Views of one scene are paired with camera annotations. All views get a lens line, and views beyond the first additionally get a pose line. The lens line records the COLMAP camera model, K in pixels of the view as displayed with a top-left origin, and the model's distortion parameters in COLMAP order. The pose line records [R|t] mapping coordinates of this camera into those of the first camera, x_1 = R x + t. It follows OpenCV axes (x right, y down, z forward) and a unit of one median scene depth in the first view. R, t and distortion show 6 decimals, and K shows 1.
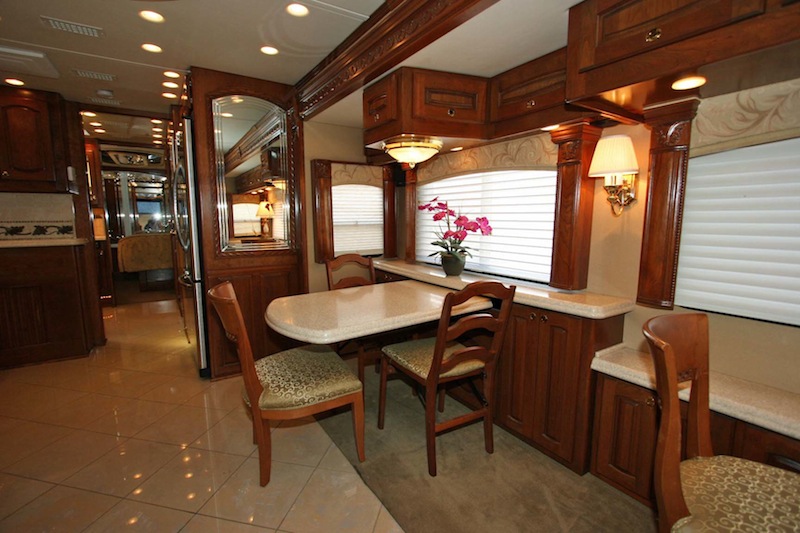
lens RADIAL K [[367.8, 0, 398.0], [0, 367.8, 267.1], [0, 0, 1]] dist [-0.015819, 0.002180]
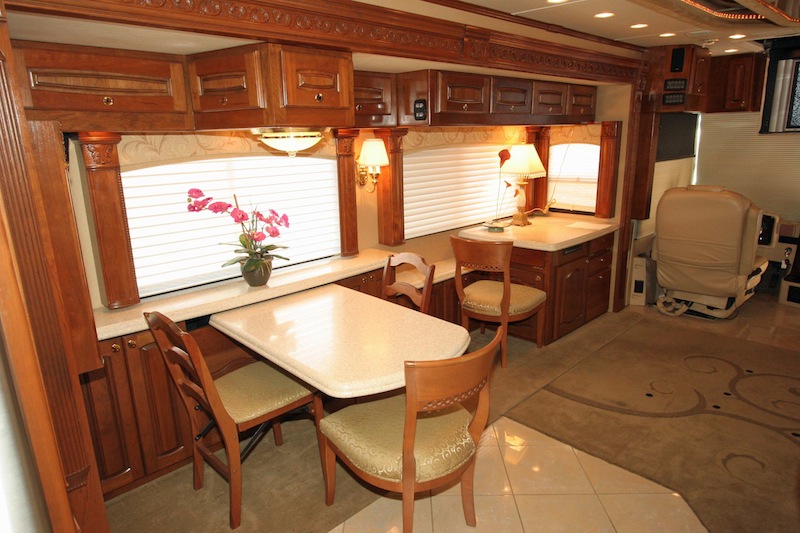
lens RADIAL K [[503.6, 0, 398.2], [0, 503.6, 269.3], [0, 0, 1]] dist [-0.004233, 0.002950]
pose [[-0.187443, -0.245438, 0.951118, -0.766204], [0.156564, 0.948436, 0.275601, -0.211360], [-0.969718, 0.200570, -0.139351, 0.675883]]
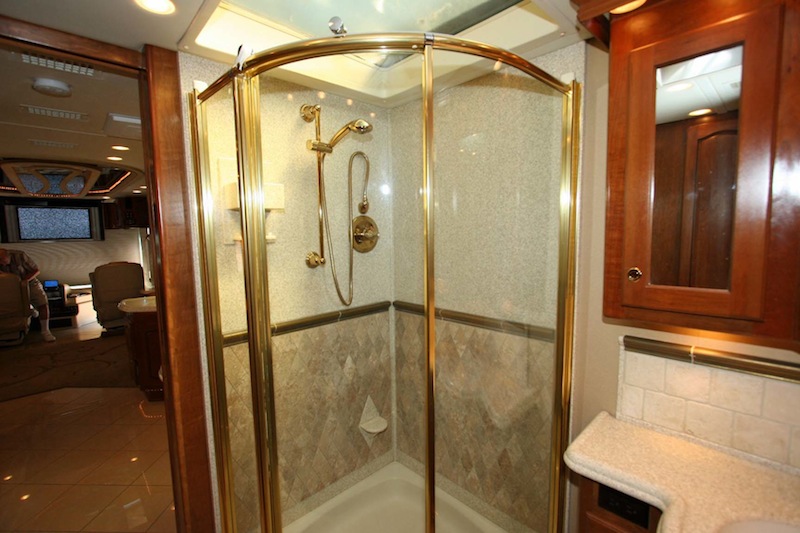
lens RADIAL K [[367.8, 0, 399.3], [0, 367.8, 268.2], [0, 0, 1]] dist [-0.015819, 0.002180]
pose [[-0.983666, 0.033341, -0.176890, -1.190921], [-0.008610, 0.972857, 0.231246, -0.351144], [0.179798, 0.228992, -0.956679, 1.629957]]
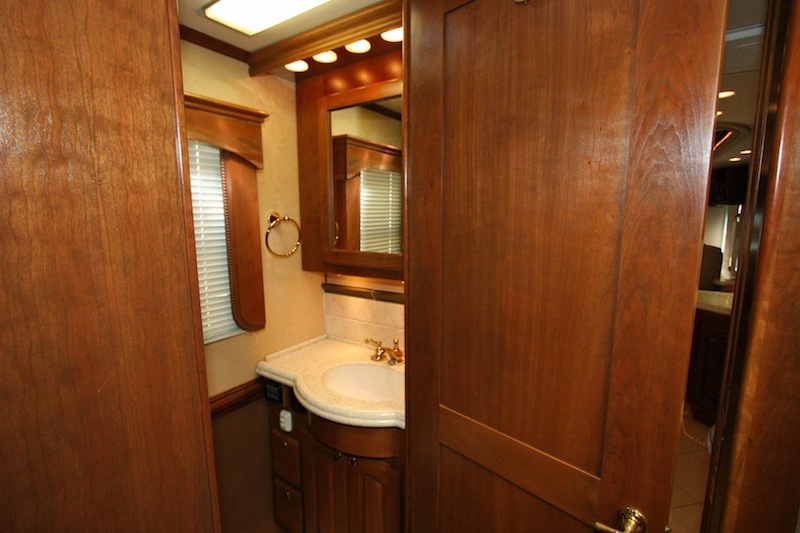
lens RADIAL K [[367.8, 0, 398.2], [0, 367.8, 268.5], [0, 0, 1]] dist [-0.015819, 0.002180]
pose [[-0.392277, -0.135031, 0.909882, -1.093362], [0.123299, 0.972521, 0.197484, -0.320831], [-0.911546, 0.189656, -0.364848, 1.417018]]
